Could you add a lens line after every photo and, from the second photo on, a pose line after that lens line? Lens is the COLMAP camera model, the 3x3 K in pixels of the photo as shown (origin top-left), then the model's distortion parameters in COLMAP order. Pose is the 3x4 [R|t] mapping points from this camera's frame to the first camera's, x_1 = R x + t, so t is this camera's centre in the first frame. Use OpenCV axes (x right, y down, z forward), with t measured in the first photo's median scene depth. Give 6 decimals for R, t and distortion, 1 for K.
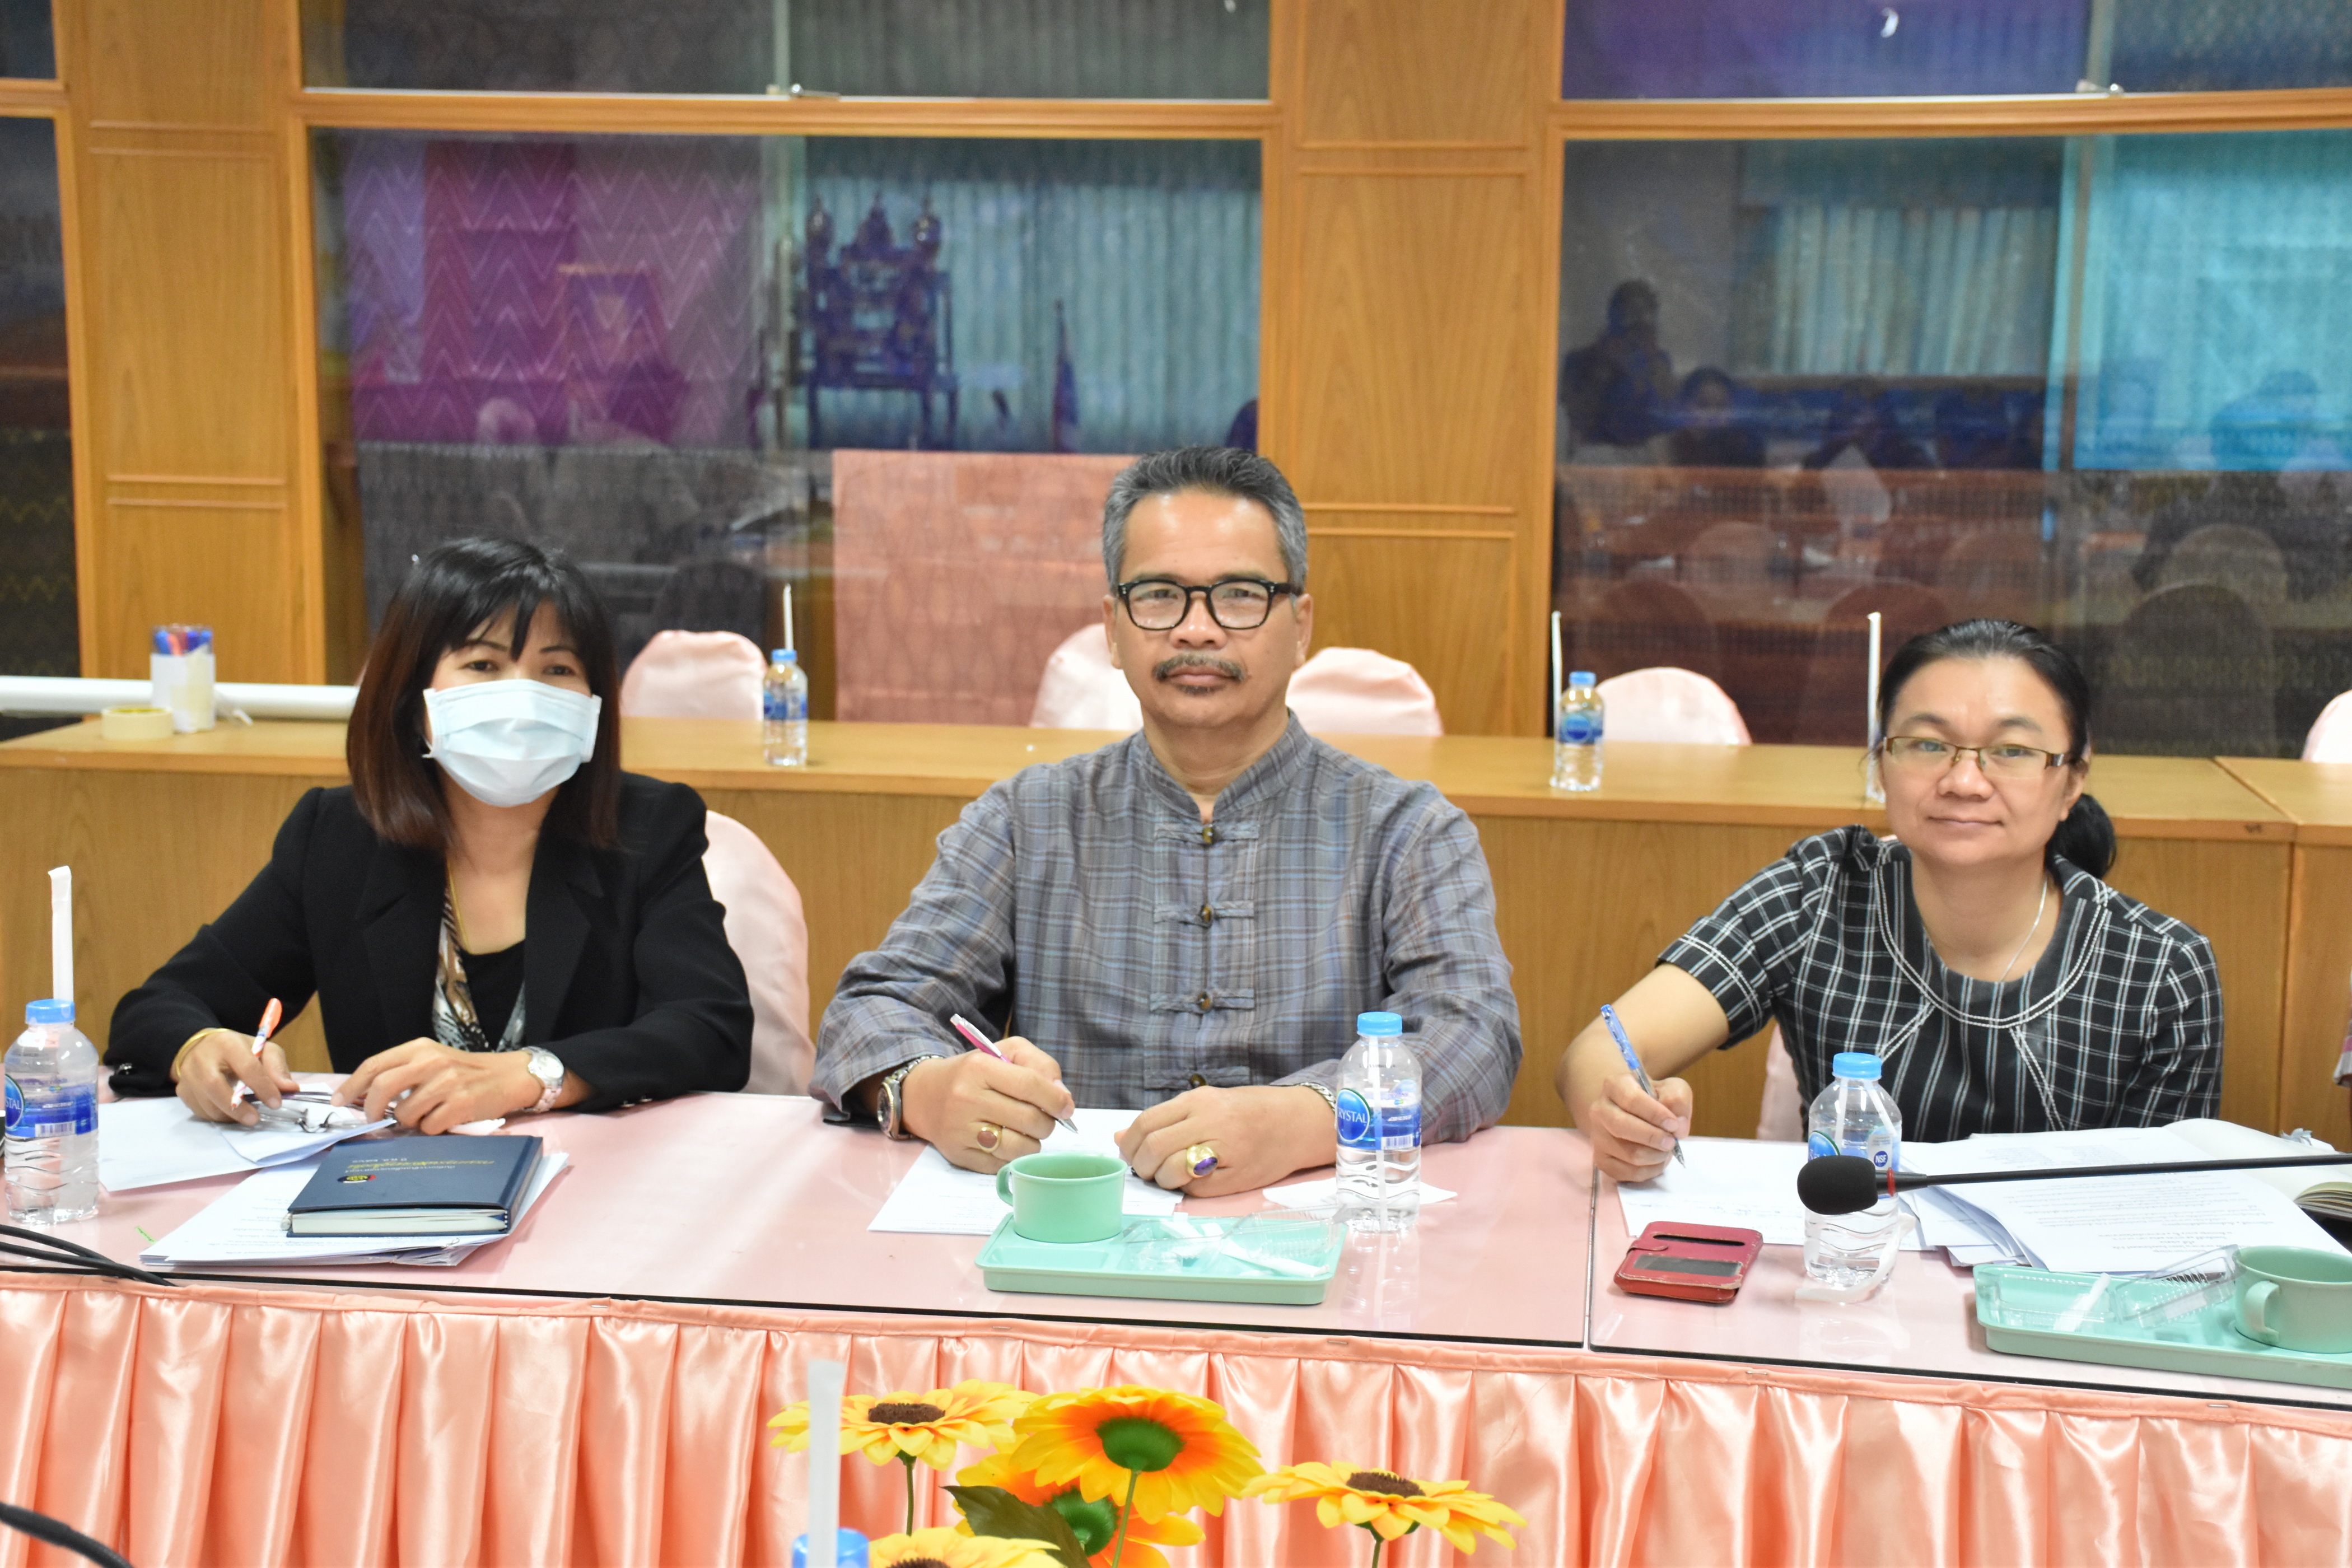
lens RADIAL K [[3437.2, 0, 1176.4], [0, 3437.2, 767.0], [0, 0, 1]] dist [0.198768, 0.000000]
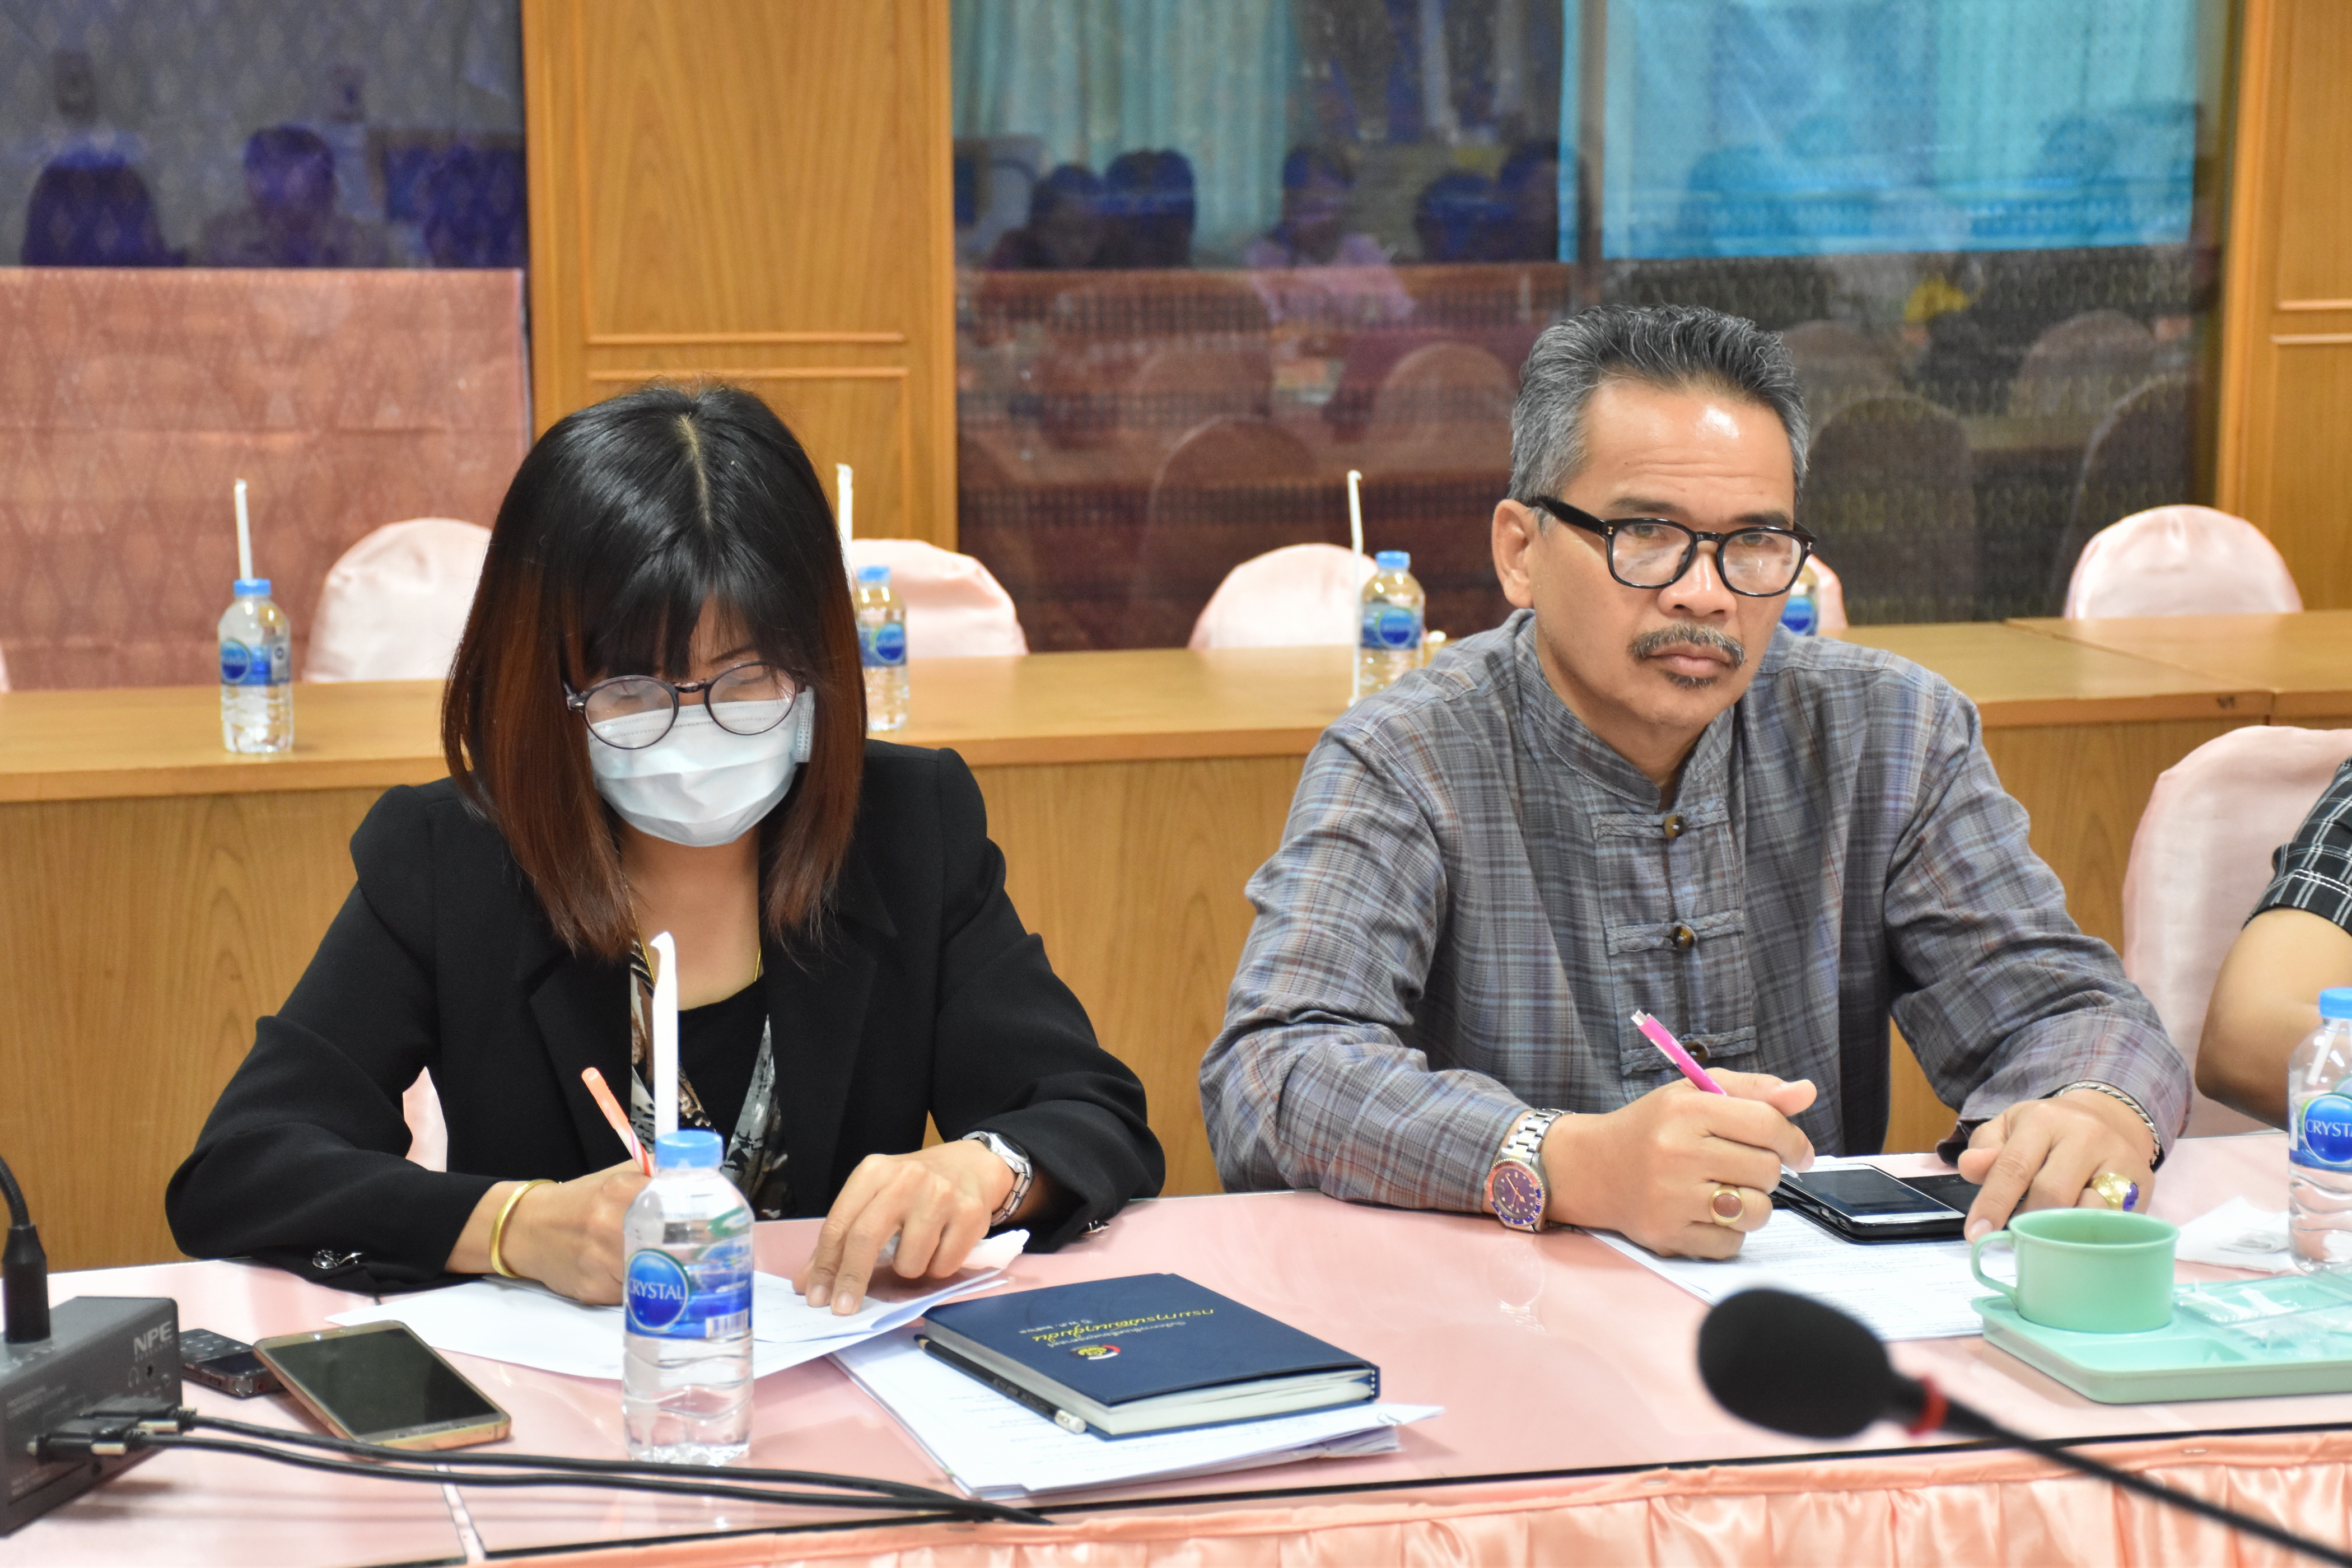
lens RADIAL K [[4910.4, 0, 1176.3], [0, 4910.4, 786.6], [0, 0, 1]] dist [0.485545, 0.000000]
pose [[0.914801, -0.071018, 0.397613, -0.278826], [0.064430, 0.997473, 0.029923, -0.009567], [-0.398734, -0.001755, 0.917065, 0.048139]]
